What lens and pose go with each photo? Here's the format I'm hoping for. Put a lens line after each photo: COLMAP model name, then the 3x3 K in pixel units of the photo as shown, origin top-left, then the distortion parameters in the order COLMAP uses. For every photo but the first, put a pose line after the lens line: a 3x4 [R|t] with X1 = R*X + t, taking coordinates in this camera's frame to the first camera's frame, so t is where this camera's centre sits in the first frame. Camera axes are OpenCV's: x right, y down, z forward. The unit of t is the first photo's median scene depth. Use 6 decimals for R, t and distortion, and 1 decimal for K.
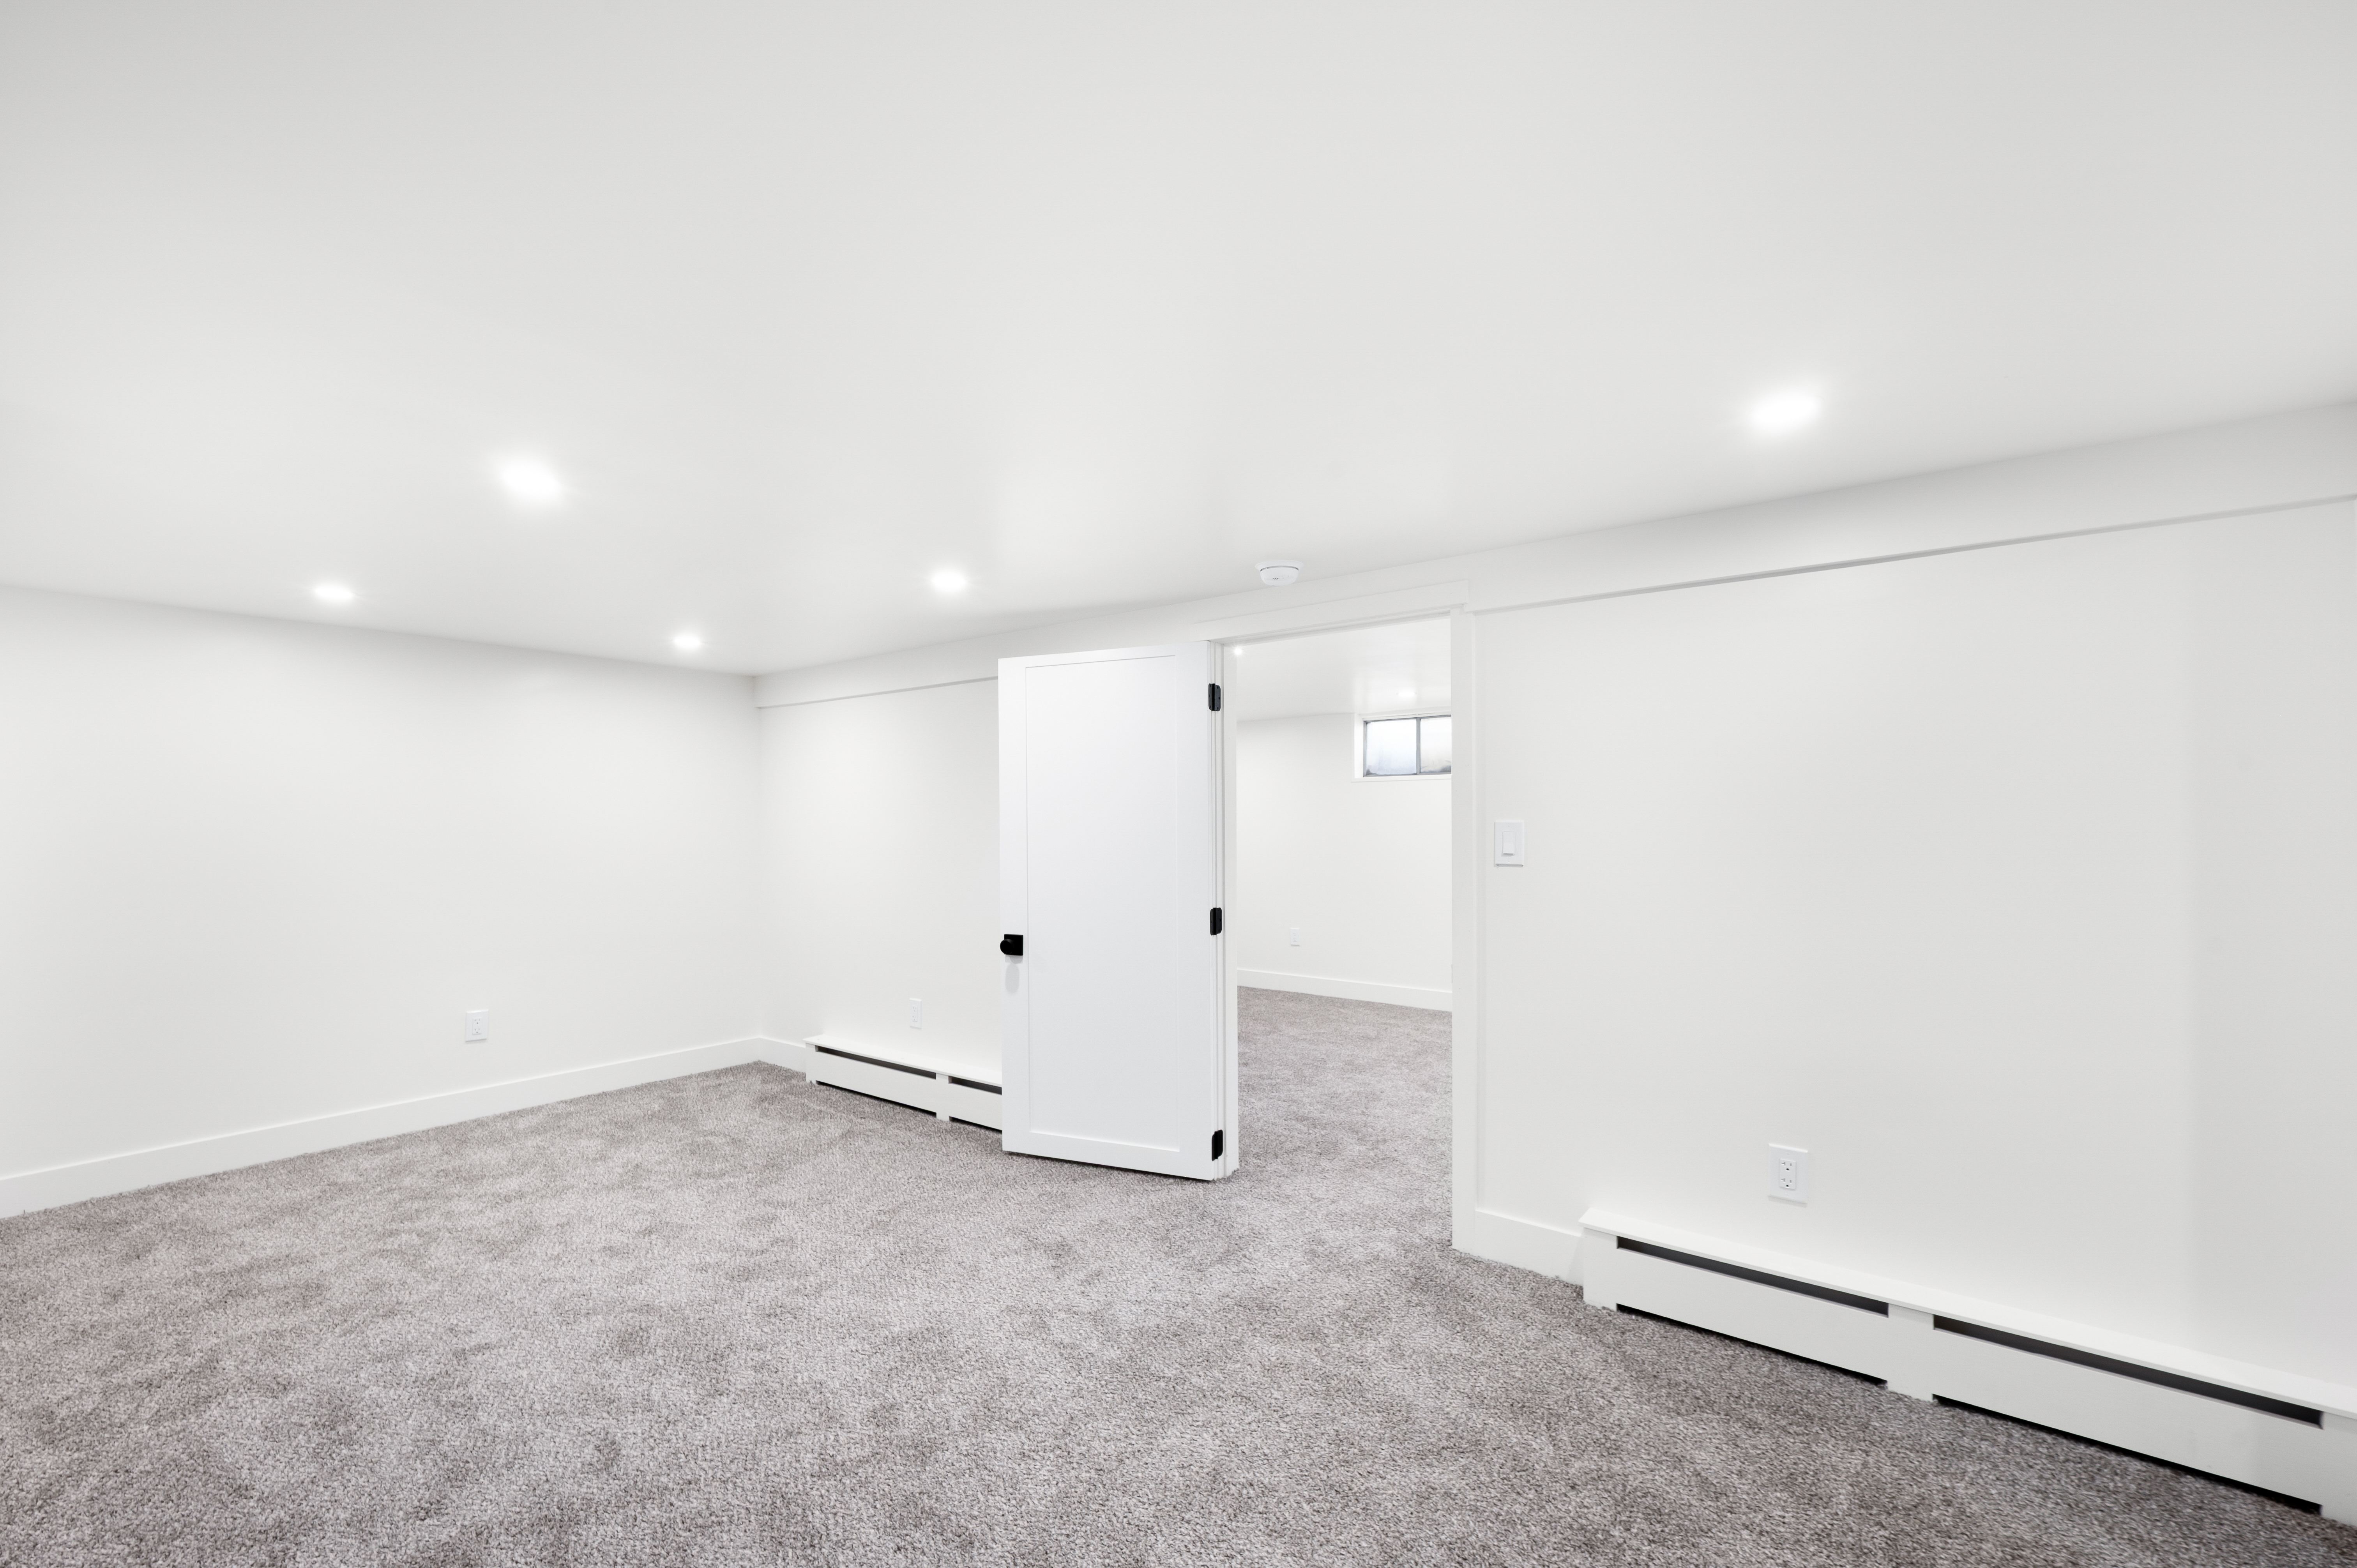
lens RADIAL K [[1023.1, 0, 1178.5], [0, 1023.1, 784.0], [0, 0, 1]] dist [-0.006858, 0.000228]
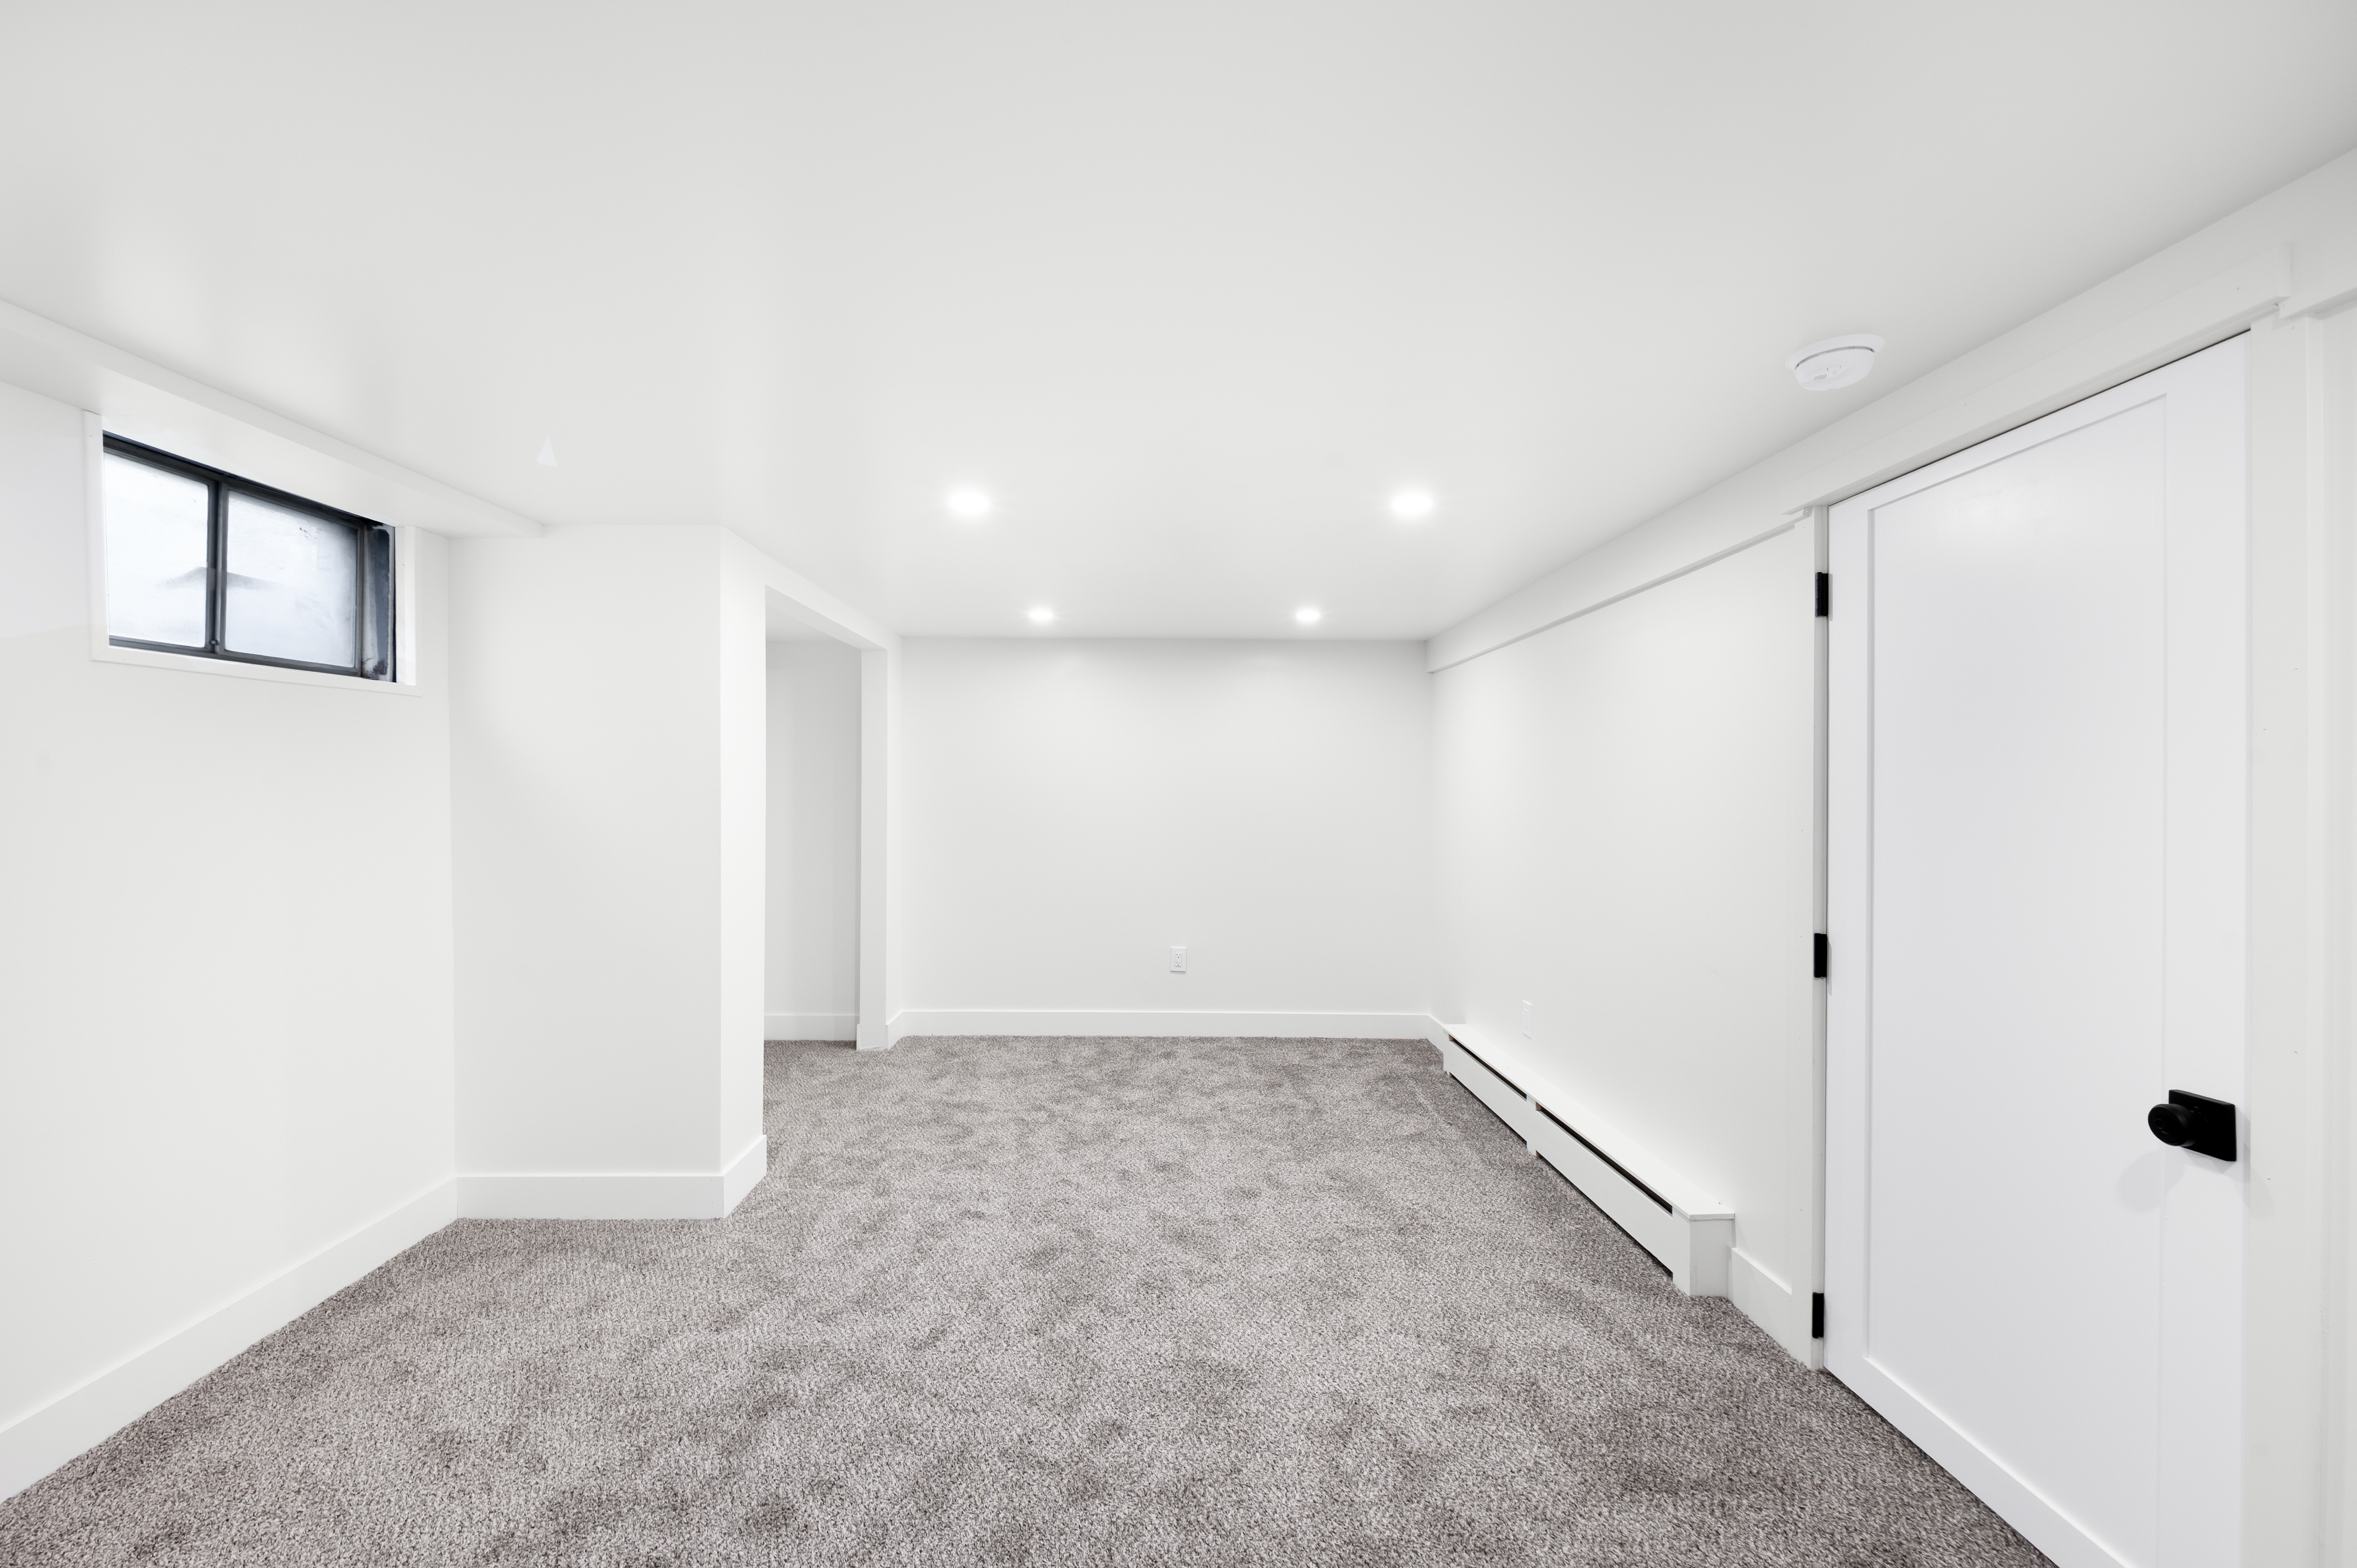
lens RADIAL K [[1023.1, 0, 1178.5], [0, 1023.1, 784.0], [0, 0, 1]] dist [-0.006858, 0.000228]
pose [[0.595701, 0.004873, -0.803192, 0.356815], [0.014805, 0.999745, 0.017046, 0.014463], [0.803070, -0.022046, 0.595477, 0.380280]]
